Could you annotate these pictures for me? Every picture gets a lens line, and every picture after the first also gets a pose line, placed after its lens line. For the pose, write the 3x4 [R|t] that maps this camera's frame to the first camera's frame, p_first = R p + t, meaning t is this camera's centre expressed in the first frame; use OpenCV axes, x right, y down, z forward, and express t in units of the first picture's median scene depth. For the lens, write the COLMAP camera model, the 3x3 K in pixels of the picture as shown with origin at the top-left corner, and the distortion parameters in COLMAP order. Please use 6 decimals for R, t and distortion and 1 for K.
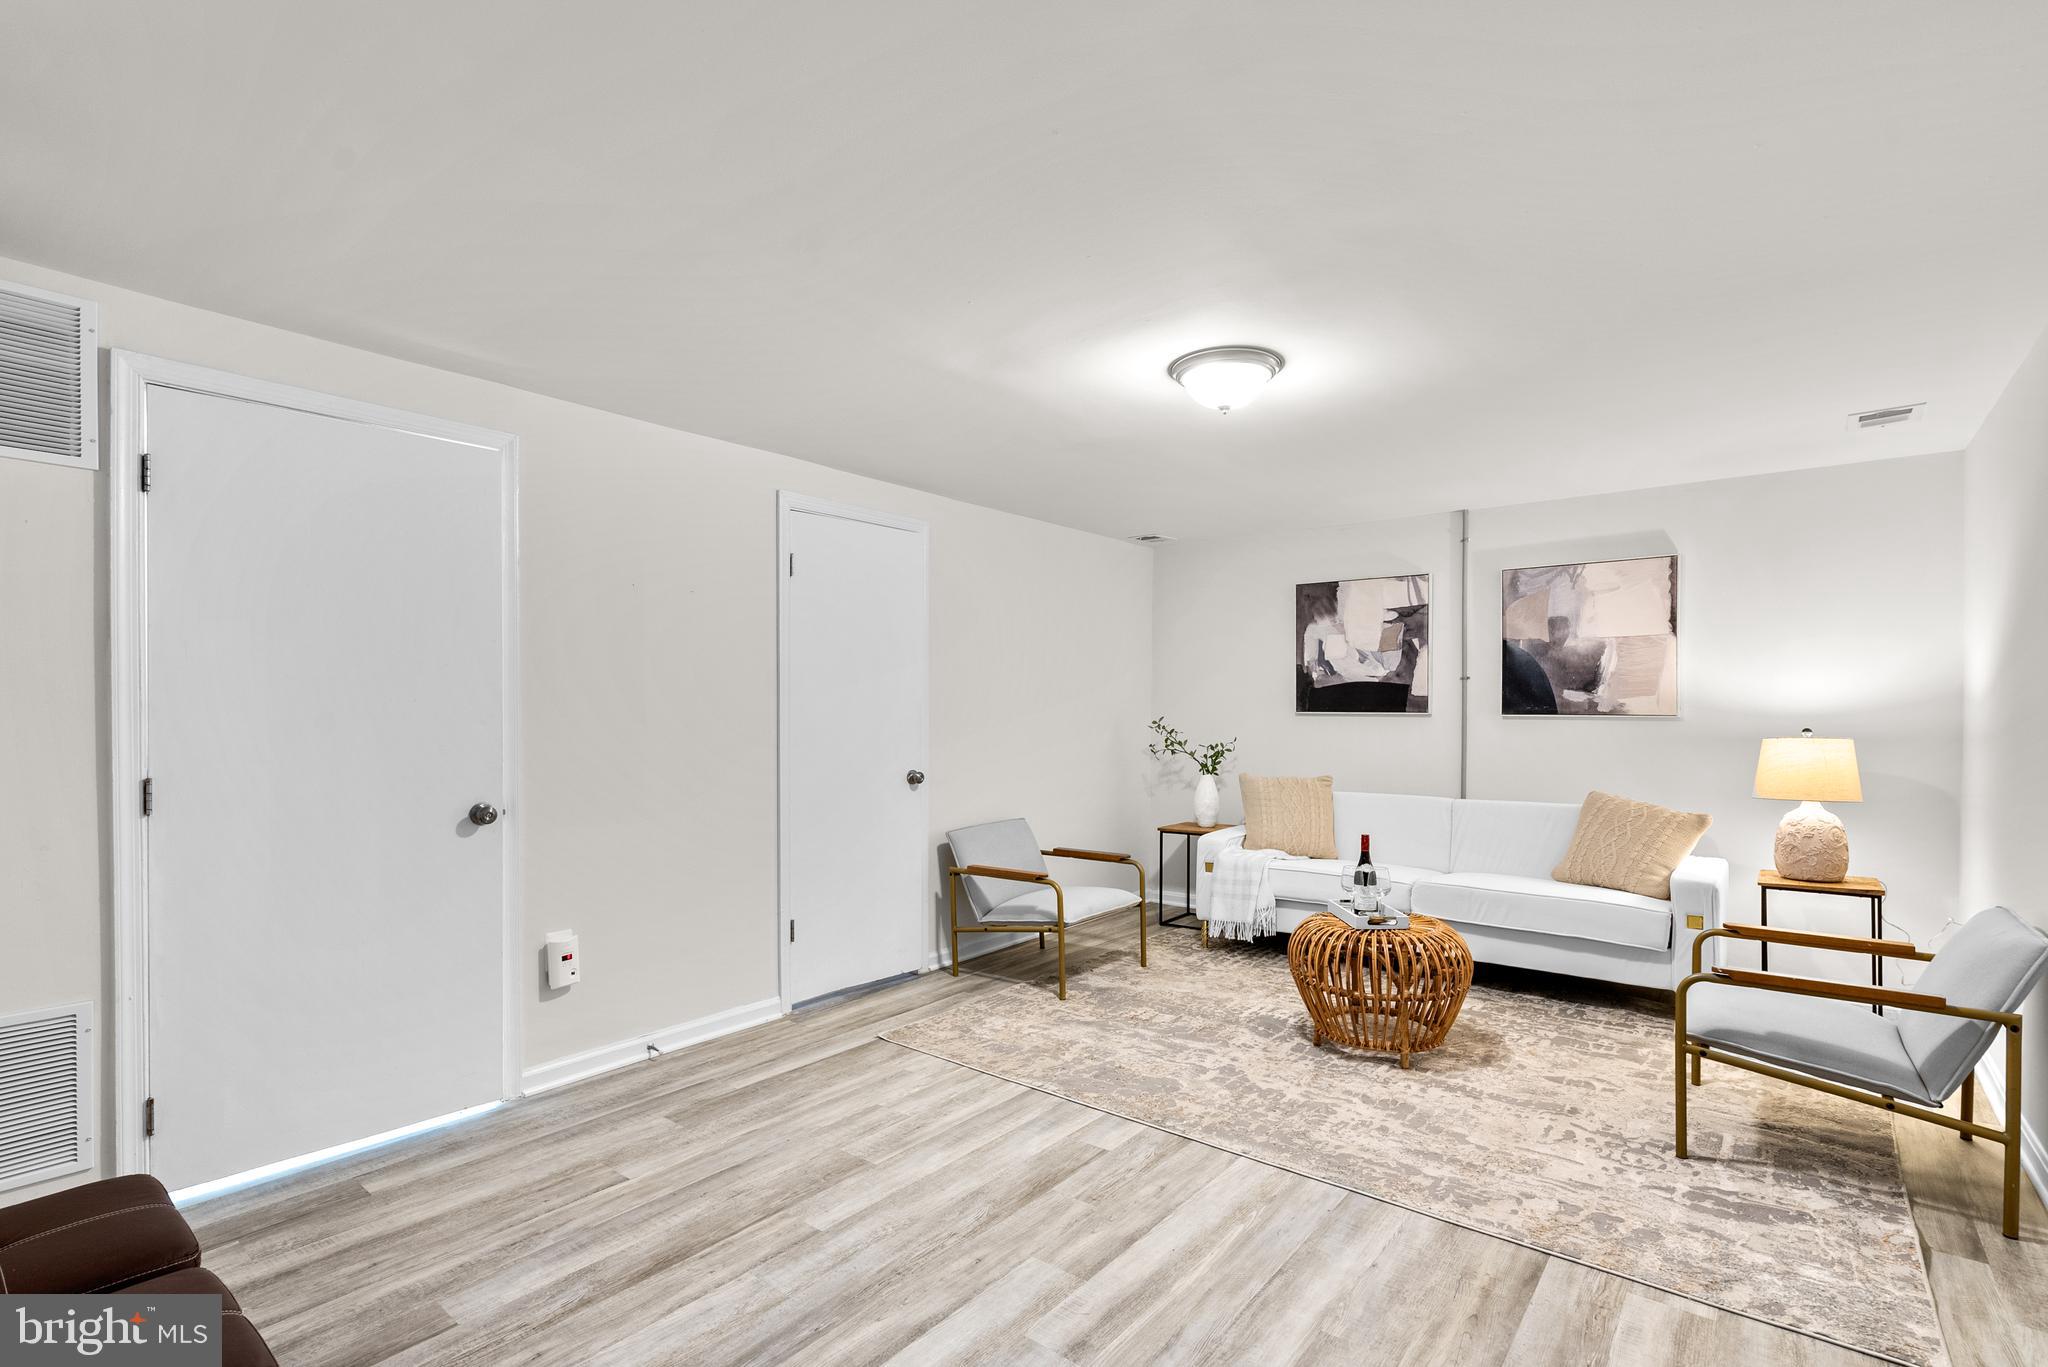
lens RADIAL K [[937.9, 0, 1024.9], [0, 937.9, 702.7], [0, 0, 1]] dist [-0.004121, 0.001174]
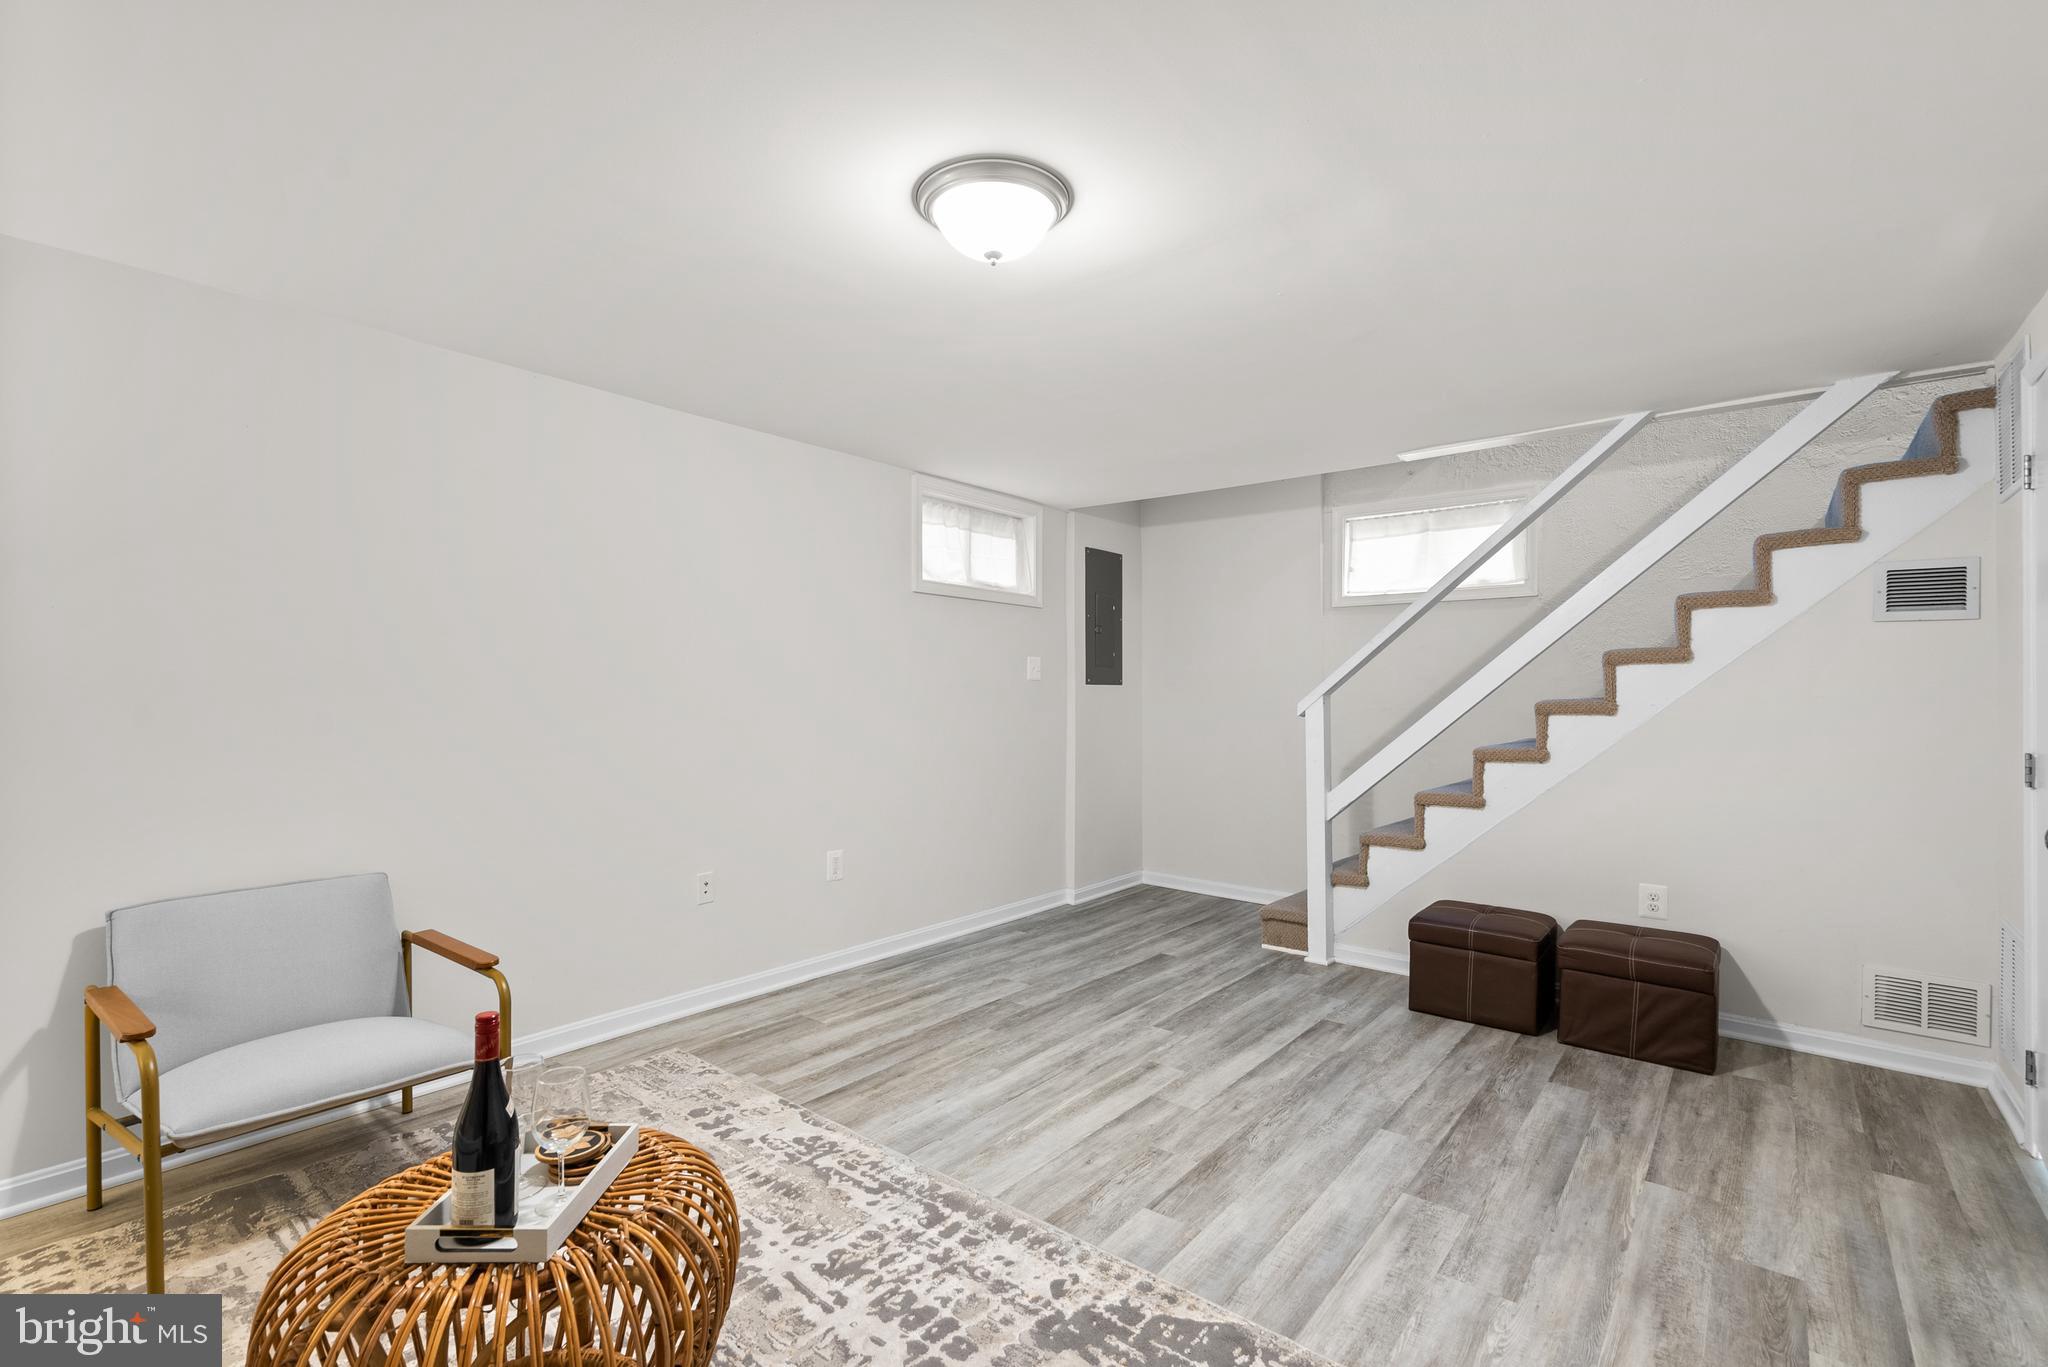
lens RADIAL K [[937.9, 0, 1022.8], [0, 937.9, 694.5], [0, 0, 1]] dist [-0.004121, 0.001174]
pose [[-0.999959, -0.002841, -0.008551, 0.231313], [-0.002736, 0.999922, -0.012172, 0.029069], [0.008585, -0.012148, -0.999889, 2.046608]]
